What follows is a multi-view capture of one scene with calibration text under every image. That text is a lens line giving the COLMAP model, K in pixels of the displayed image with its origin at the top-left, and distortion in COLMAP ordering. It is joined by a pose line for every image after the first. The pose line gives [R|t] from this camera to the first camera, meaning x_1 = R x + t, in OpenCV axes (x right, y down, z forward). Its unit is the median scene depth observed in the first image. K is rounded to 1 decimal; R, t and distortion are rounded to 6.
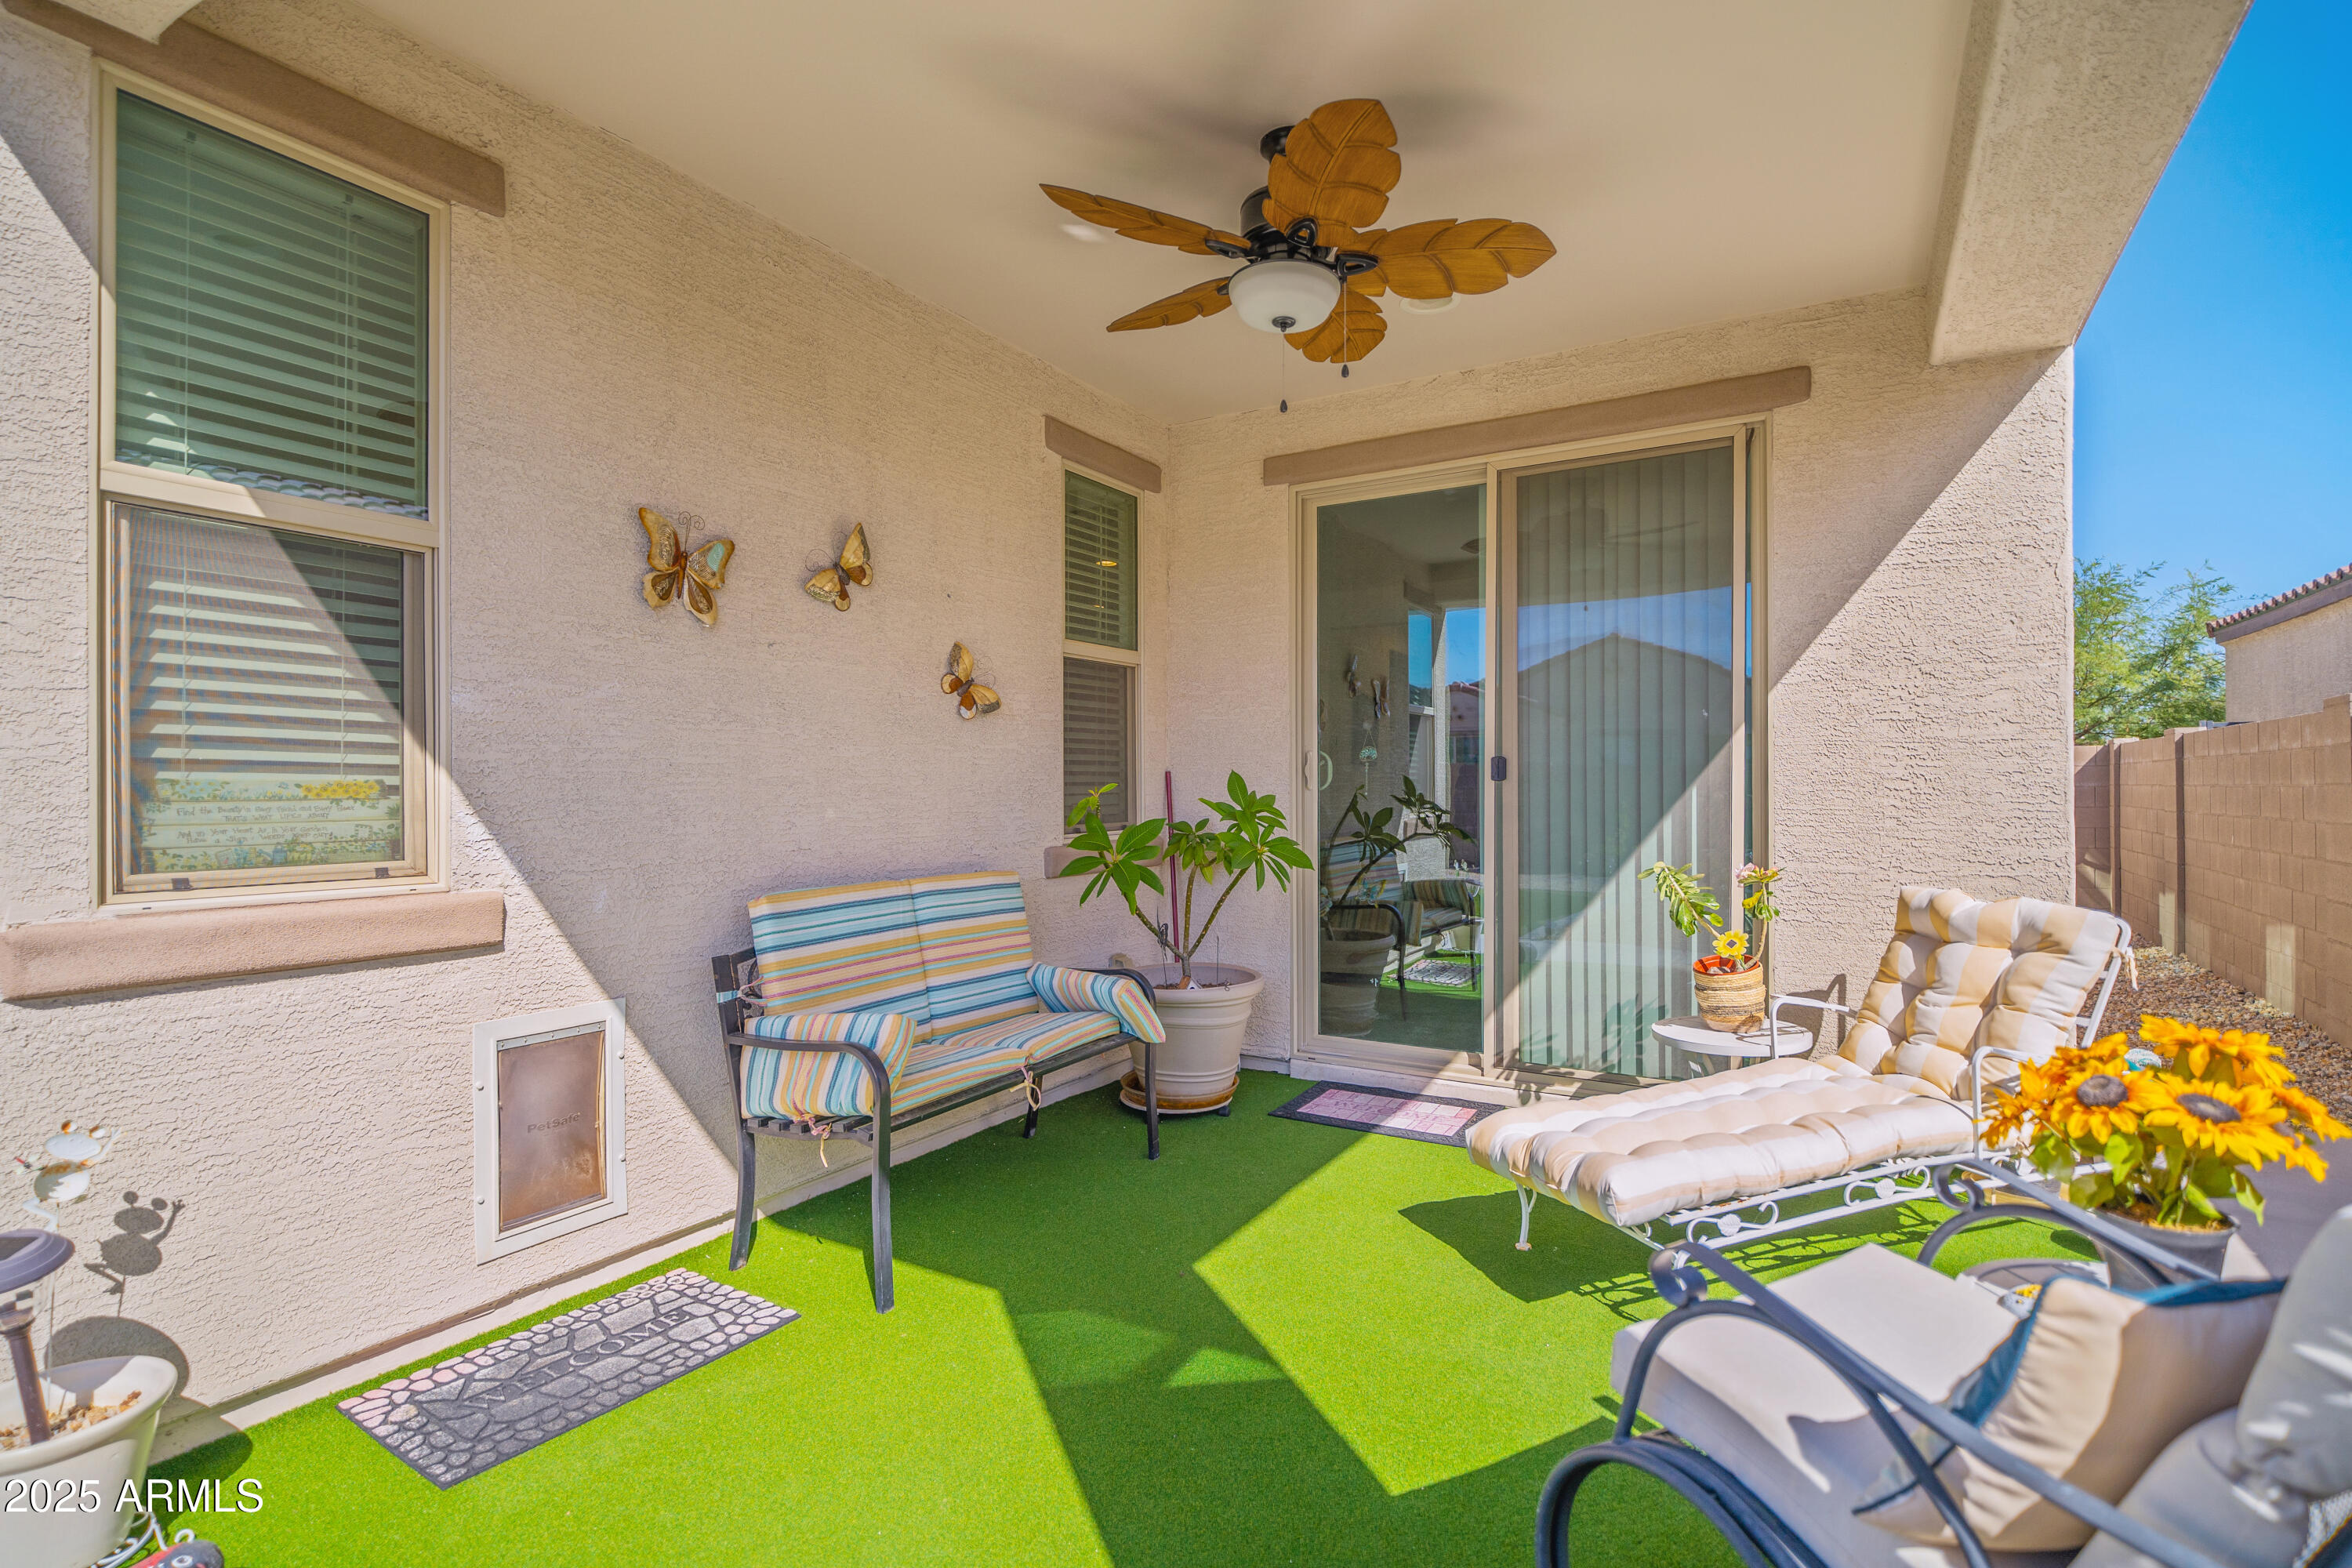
lens RADIAL K [[1105.9, 0, 1174.1], [0, 1105.9, 779.8], [0, 0, 1]] dist [-0.007152, 0.002651]
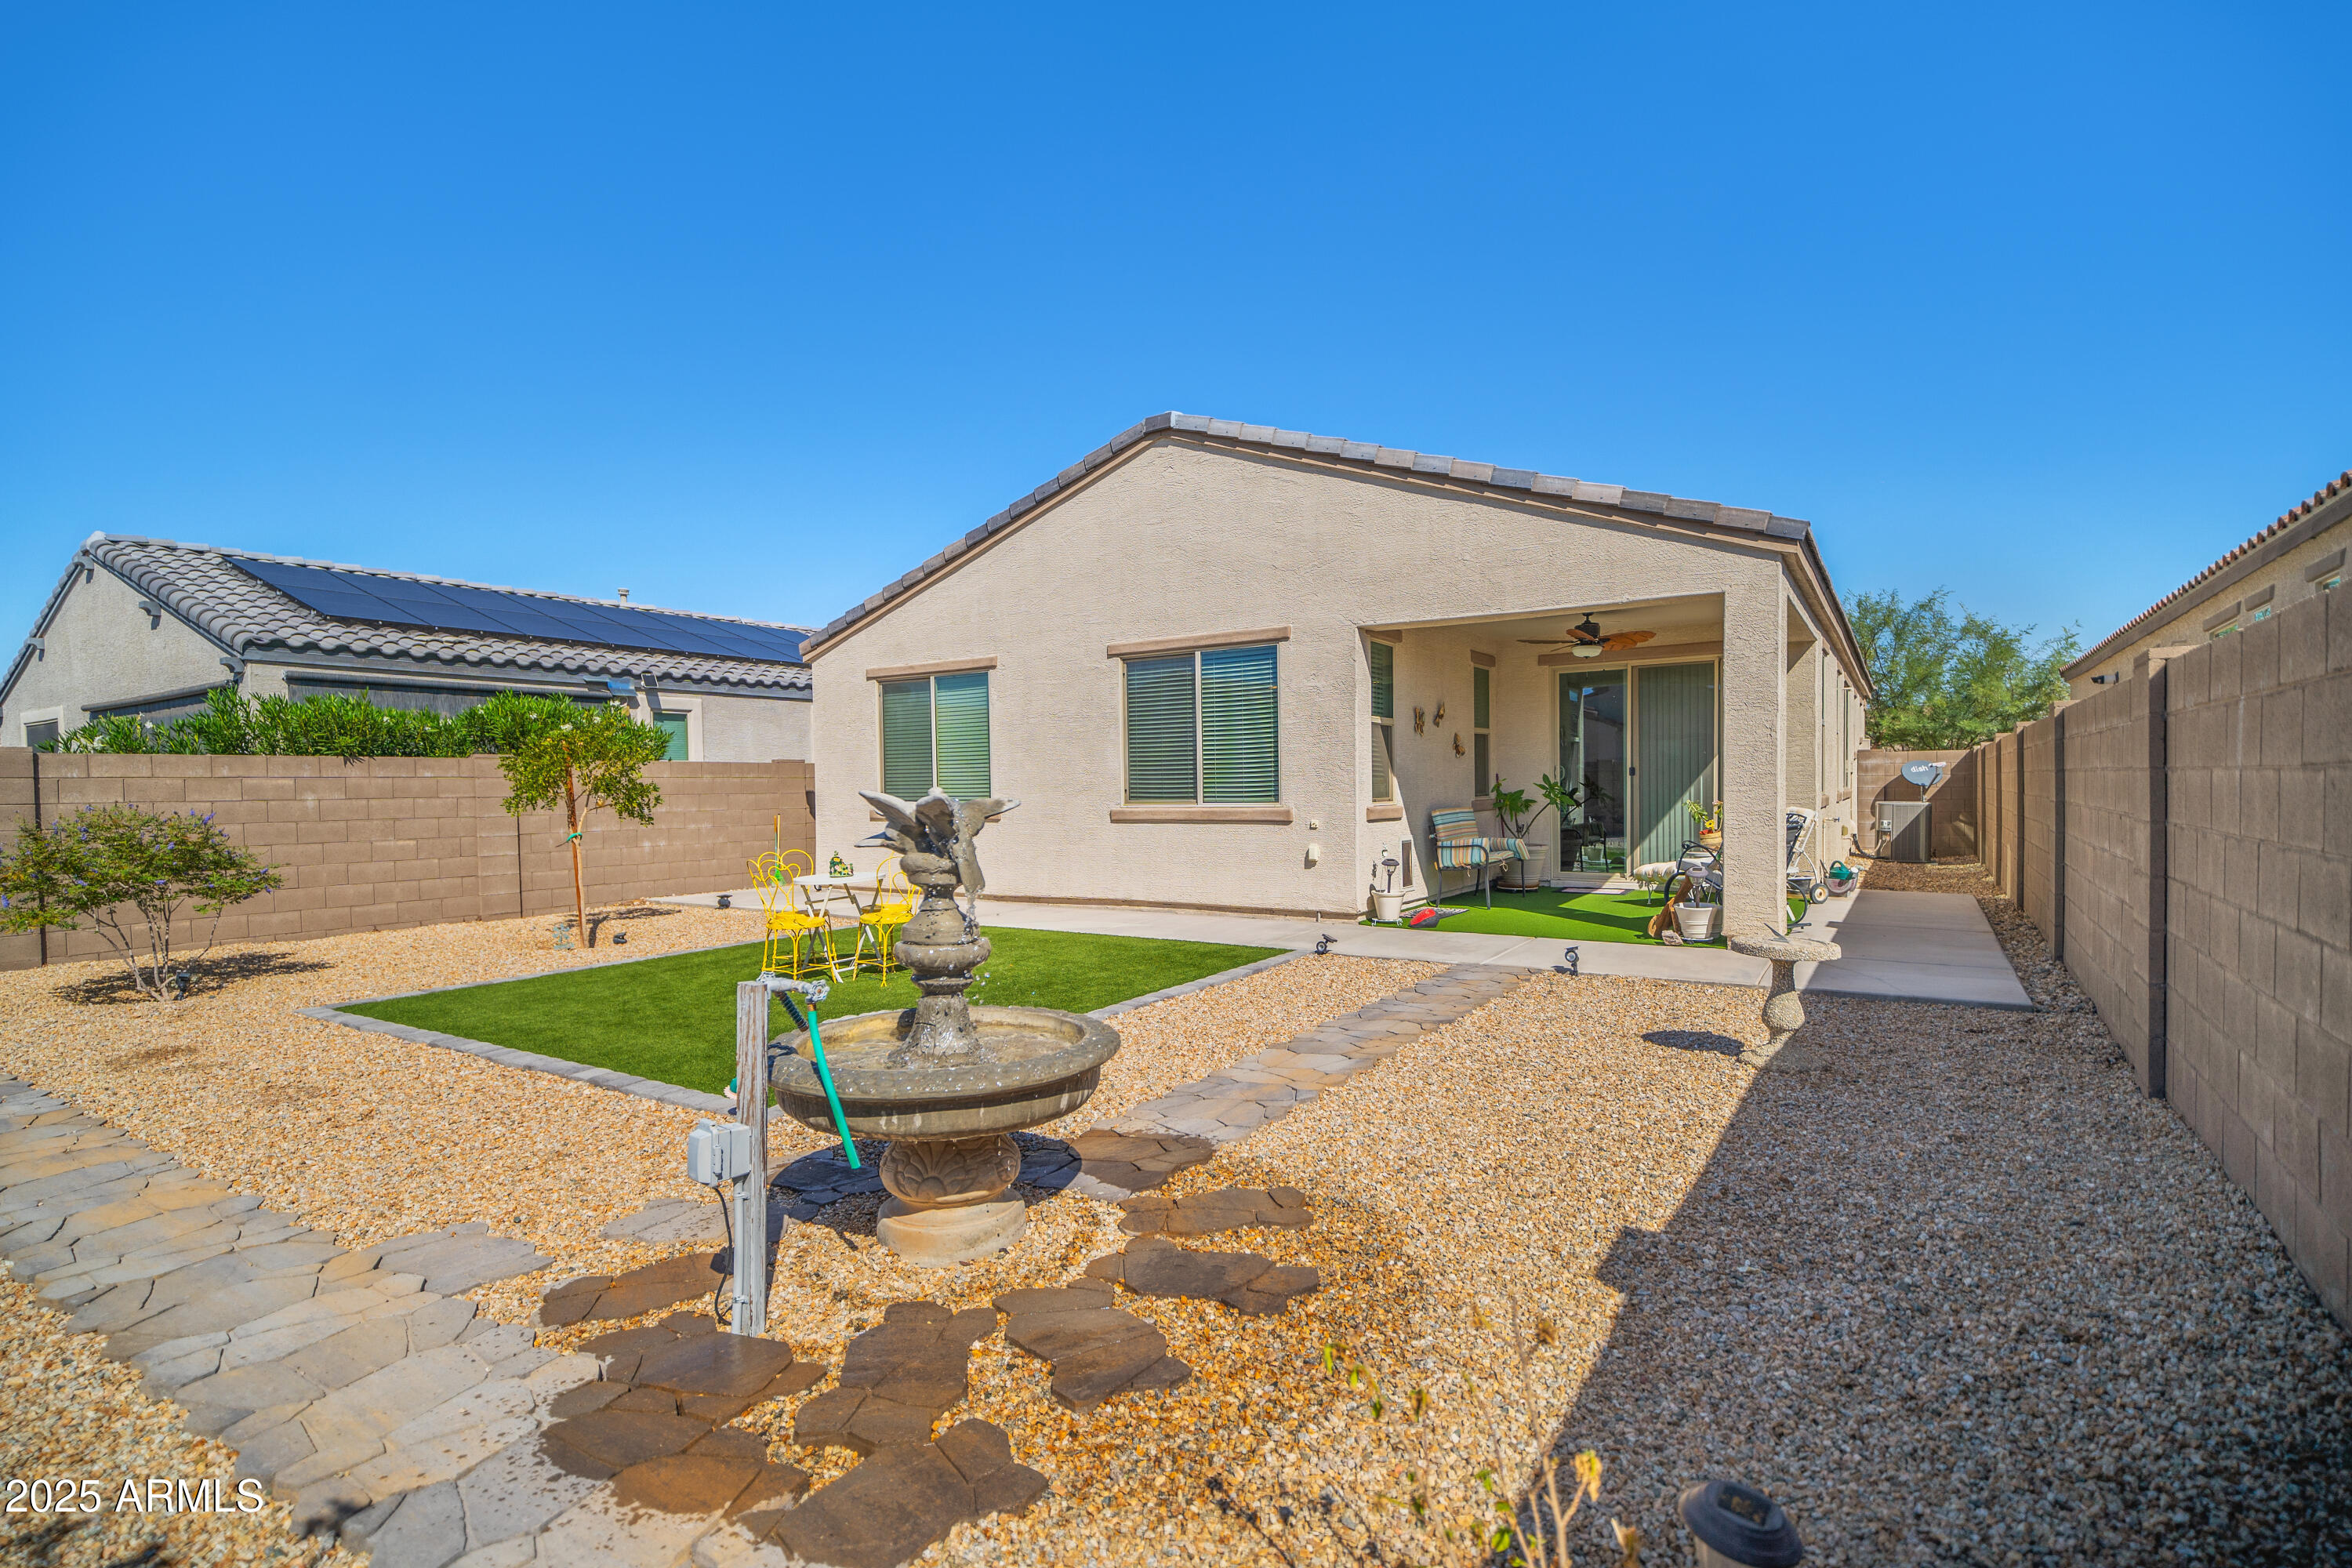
lens RADIAL K [[1105.9, 0, 1188.5], [0, 1105.9, 798.3], [0, 0, 1]] dist [-0.007152, 0.002651]
pose [[0.999348, -0.015999, -0.032364, -0.784629], [0.016382, 0.999798, 0.011609, 0.009027], [0.032172, -0.012131, 0.999409, -1.946683]]
